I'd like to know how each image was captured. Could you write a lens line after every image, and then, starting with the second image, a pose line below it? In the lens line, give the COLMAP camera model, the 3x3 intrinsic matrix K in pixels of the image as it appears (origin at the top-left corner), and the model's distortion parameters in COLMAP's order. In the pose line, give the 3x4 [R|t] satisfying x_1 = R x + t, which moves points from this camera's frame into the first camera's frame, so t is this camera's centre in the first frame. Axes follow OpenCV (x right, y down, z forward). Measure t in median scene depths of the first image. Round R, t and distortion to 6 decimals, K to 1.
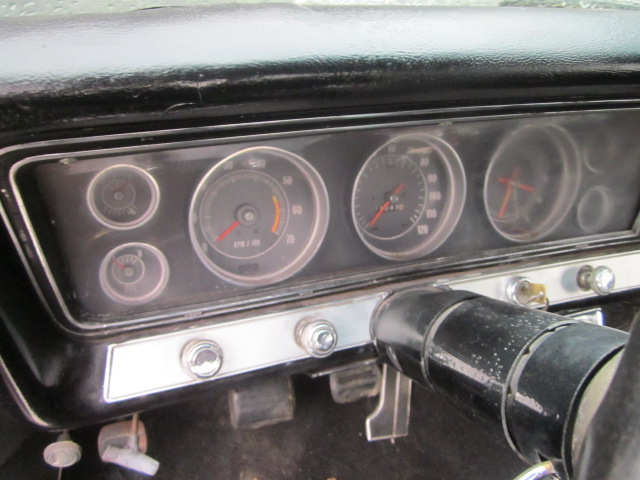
lens RADIAL K [[535.5, 0, 320.3], [0, 535.5, 238.5], [0, 0, 1]] dist [-0.045594, 0.016397]
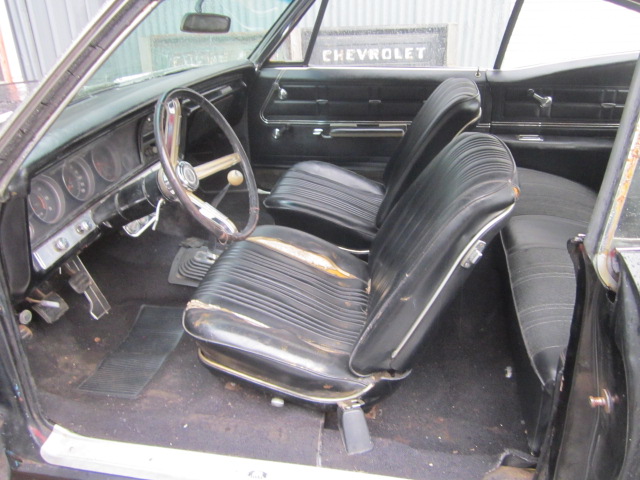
lens RADIAL K [[535.5, 0, 321.8], [0, 535.5, 239.8], [0, 0, 1]] dist [-0.045594, 0.016397]
pose [[0.508951, -0.469568, 0.721439, -1.449210], [0.499758, 0.843581, 0.196505, 0.312418], [-0.700865, 0.260533, 0.664011, -1.804195]]
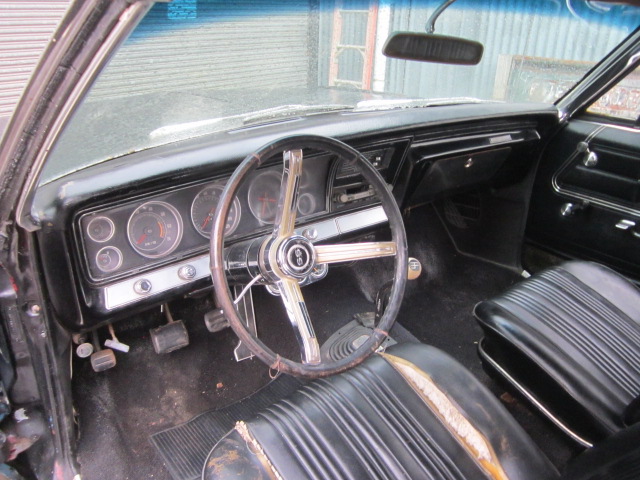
lens RADIAL K [[535.5, 0, 319.2], [0, 535.5, 240.8], [0, 0, 1]] dist [-0.045594, 0.016397]
pose [[0.950679, -0.194234, 0.241833, 0.002352], [0.214951, 0.974642, -0.062196, 0.314460], [-0.223620, 0.111110, 0.968323, -1.485533]]
